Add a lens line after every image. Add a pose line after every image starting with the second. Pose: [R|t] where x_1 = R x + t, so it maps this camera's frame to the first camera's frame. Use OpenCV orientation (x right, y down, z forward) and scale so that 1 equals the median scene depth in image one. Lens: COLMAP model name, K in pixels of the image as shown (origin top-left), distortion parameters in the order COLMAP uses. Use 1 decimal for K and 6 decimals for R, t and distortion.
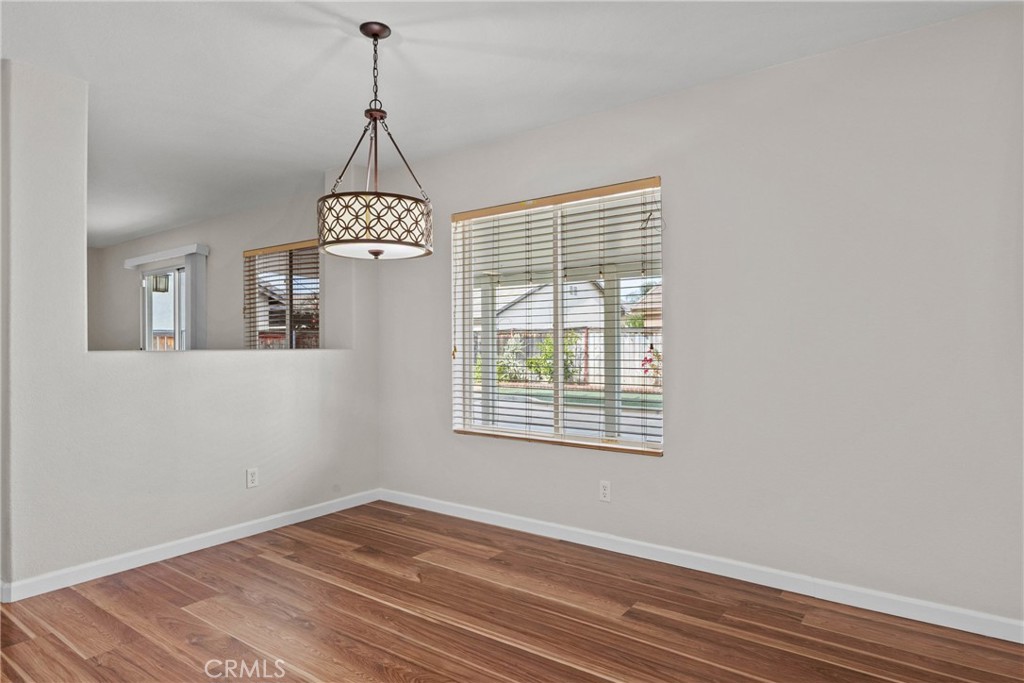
lens RADIAL K [[576.0, 0, 513.7], [0, 576.0, 342.7], [0, 0, 1]] dist [-0.005228, -0.000493]
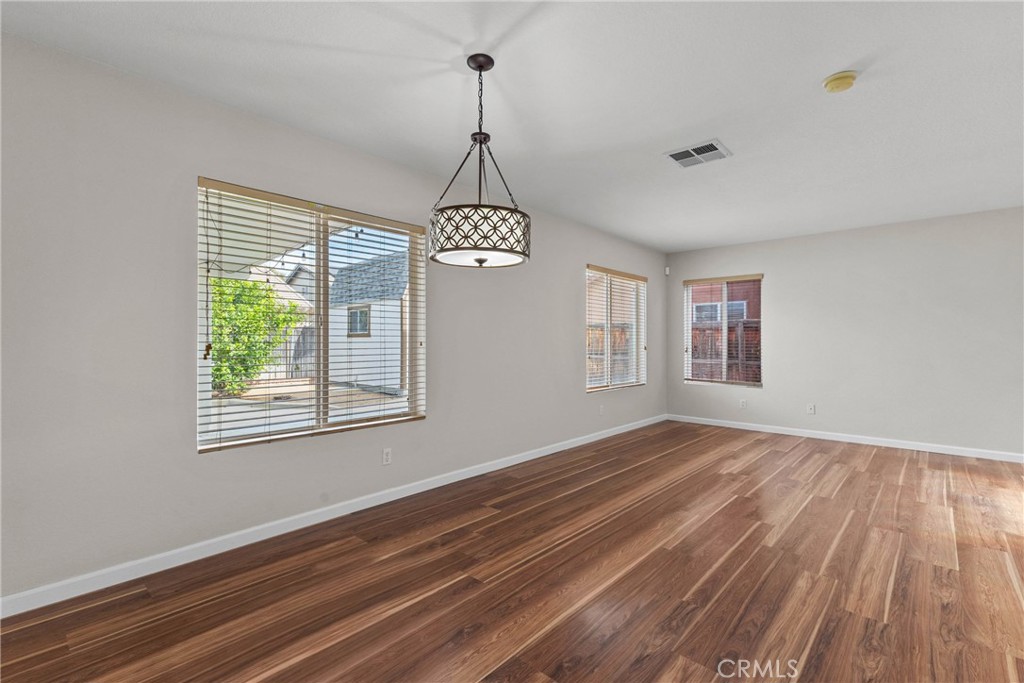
lens RADIAL K [[447.1, 0, 514.3], [0, 447.1, 340.9], [0, 0, 1]] dist [0.001072, -0.000091]
pose [[0.131823, -0.001169, 0.991273, -0.835337], [-0.005058, 0.999985, 0.001852, -0.002881], [-0.991260, -0.005258, 0.131816, 0.624133]]
